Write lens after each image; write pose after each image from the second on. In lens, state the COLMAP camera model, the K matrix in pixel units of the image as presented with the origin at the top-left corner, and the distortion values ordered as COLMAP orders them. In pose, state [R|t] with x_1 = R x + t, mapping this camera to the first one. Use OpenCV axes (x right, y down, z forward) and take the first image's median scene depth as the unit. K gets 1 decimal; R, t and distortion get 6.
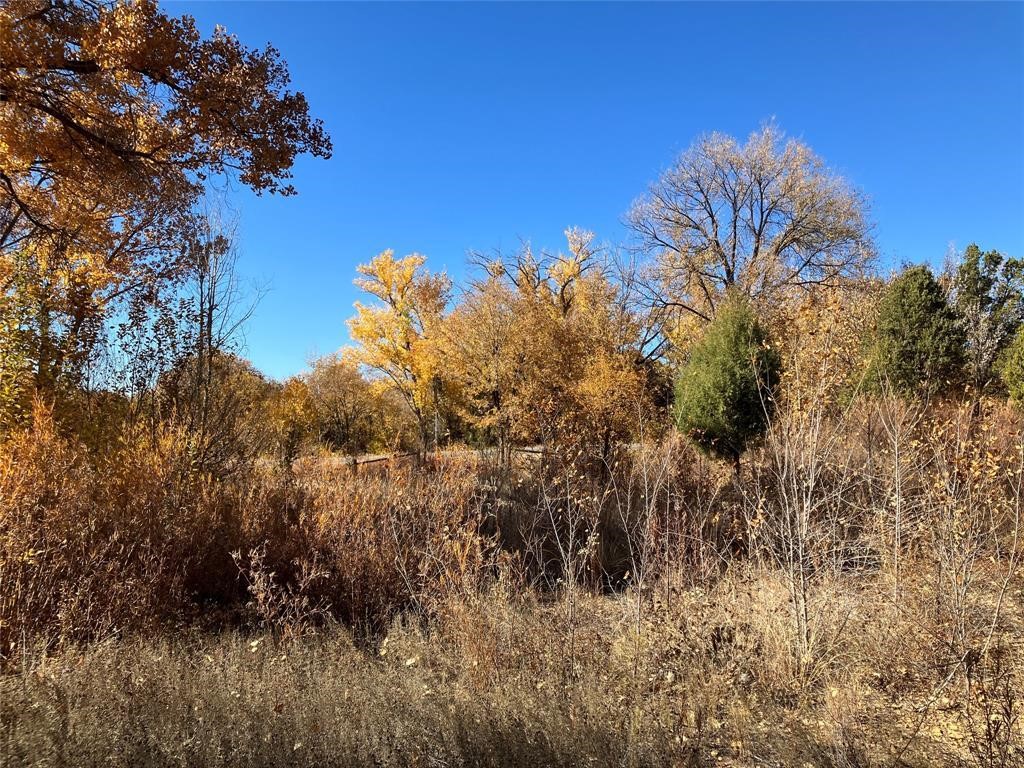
lens RADIAL K [[851.7, 0, 514.4], [0, 851.7, 387.7], [0, 0, 1]] dist [-0.019689, -0.016091]
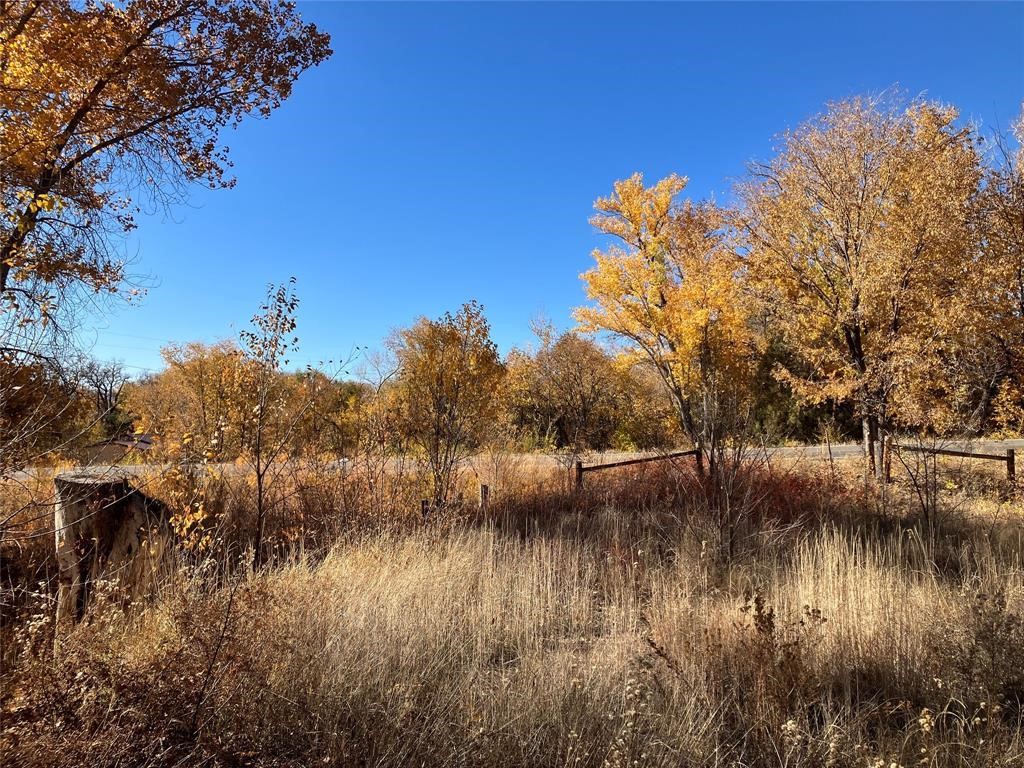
lens RADIAL K [[851.7, 0, 515.7], [0, 851.7, 383.9], [0, 0, 1]] dist [-0.019689, -0.016091]
pose [[0.959019, -0.008483, -0.283214, -0.040016], [0.009442, 0.999953, 0.002021, 0.018347], [0.283183, -0.004613, 0.959055, 0.259690]]
